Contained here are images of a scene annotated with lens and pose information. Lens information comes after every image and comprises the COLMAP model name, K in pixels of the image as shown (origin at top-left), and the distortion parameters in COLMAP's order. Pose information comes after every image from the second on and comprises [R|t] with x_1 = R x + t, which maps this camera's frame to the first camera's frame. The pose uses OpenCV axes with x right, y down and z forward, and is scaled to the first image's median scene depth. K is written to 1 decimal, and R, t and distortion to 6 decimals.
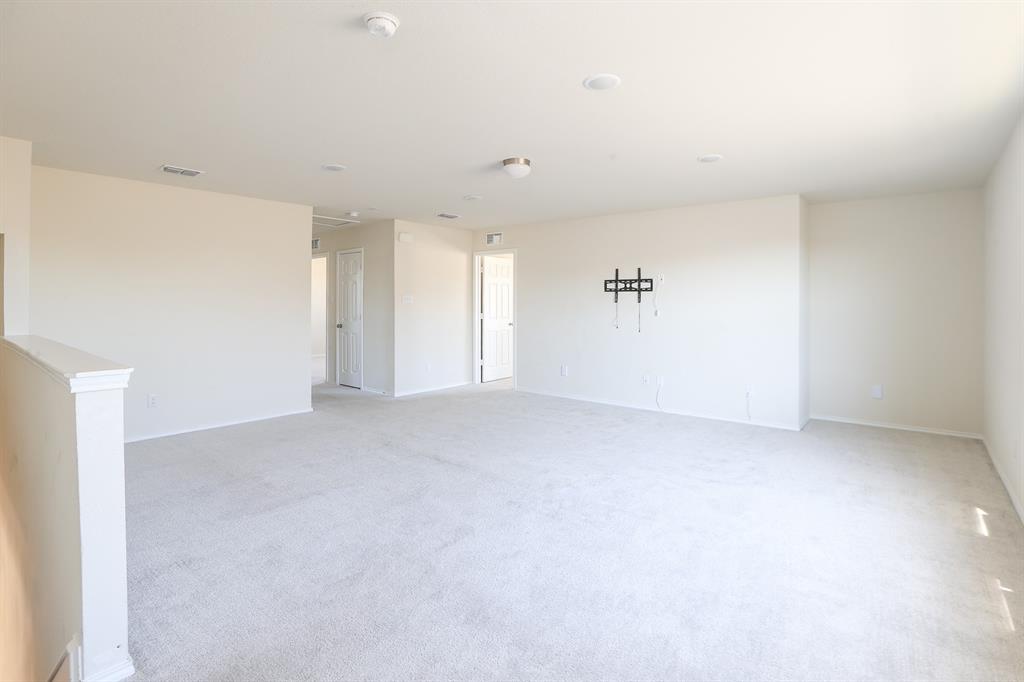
lens RADIAL K [[495.6, 0, 511.2], [0, 495.6, 317.5], [0, 0, 1]] dist [-0.062937, 0.037376]
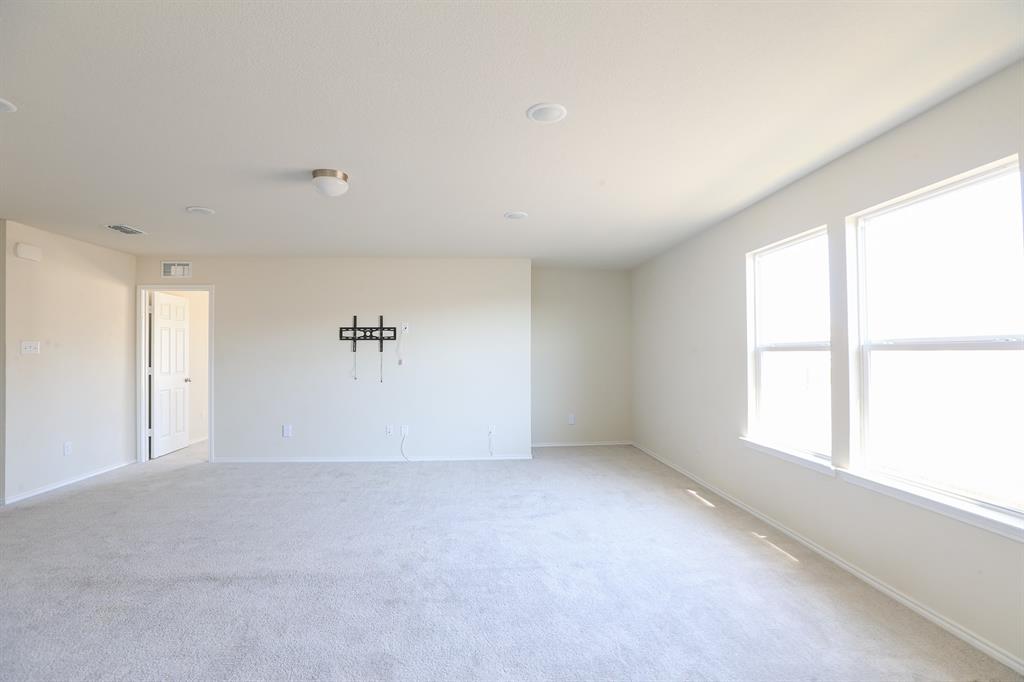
lens RADIAL K [[468.0, 0, 513.2], [0, 468.0, 357.3], [0, 0, 1]] dist [-0.039204, 0.014527]
pose [[0.730972, -0.010335, 0.682330, -0.173971], [0.025552, 0.999599, -0.012233, -0.000979], [-0.681929, 0.026377, 0.730942, 0.152185]]
